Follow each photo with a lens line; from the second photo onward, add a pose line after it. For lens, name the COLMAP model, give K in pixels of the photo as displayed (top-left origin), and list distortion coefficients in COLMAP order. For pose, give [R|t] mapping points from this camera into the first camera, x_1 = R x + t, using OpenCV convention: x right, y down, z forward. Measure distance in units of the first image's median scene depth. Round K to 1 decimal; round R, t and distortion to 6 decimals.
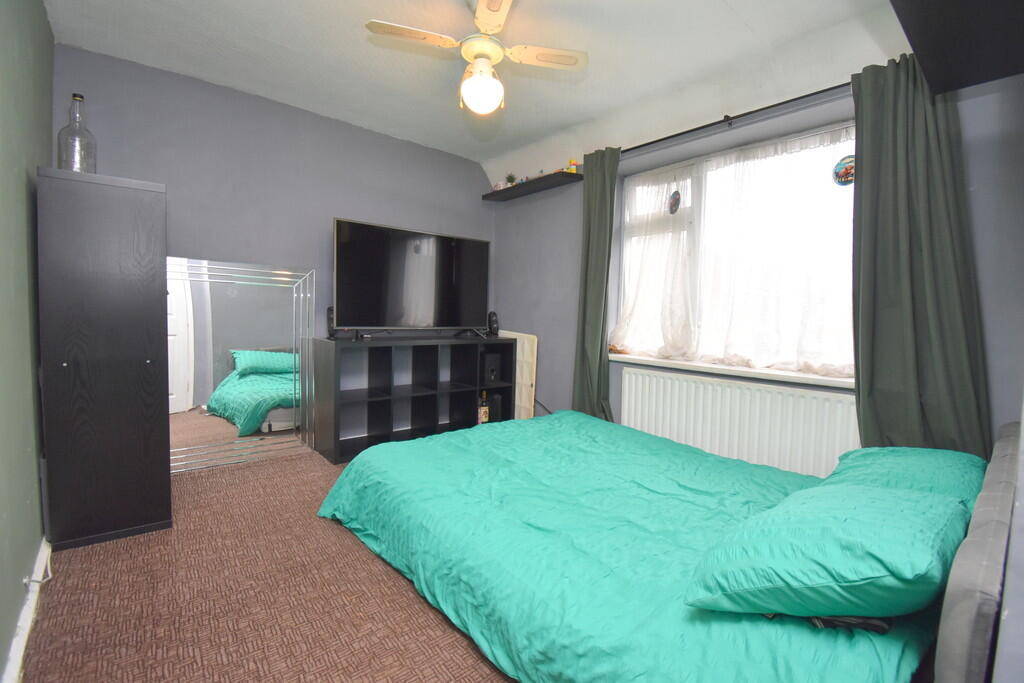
lens RADIAL K [[448.4, 0, 510.5], [0, 448.4, 337.5], [0, 0, 1]] dist [-0.013768, -0.003831]
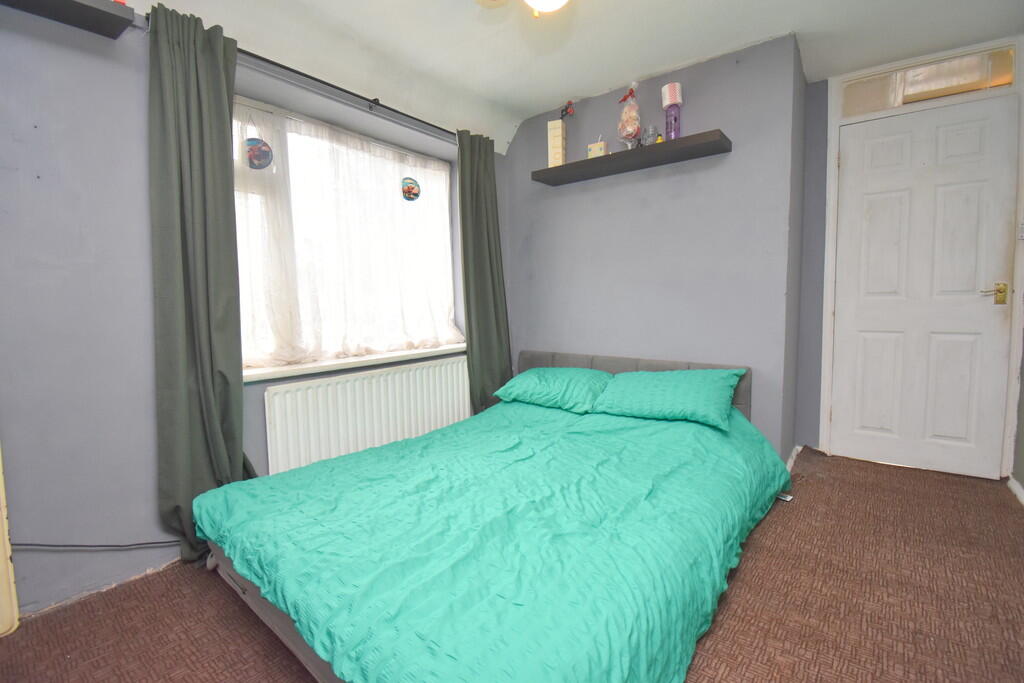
lens RADIAL K [[448.4, 0, 516.5], [0, 448.4, 337.5], [0, 0, 1]] dist [-0.013768, -0.003831]
pose [[-0.204365, -0.102798, 0.973482, -0.553599], [0.063423, 0.990991, 0.117961, -0.074741], [-0.976838, 0.085848, -0.196004, 0.895888]]
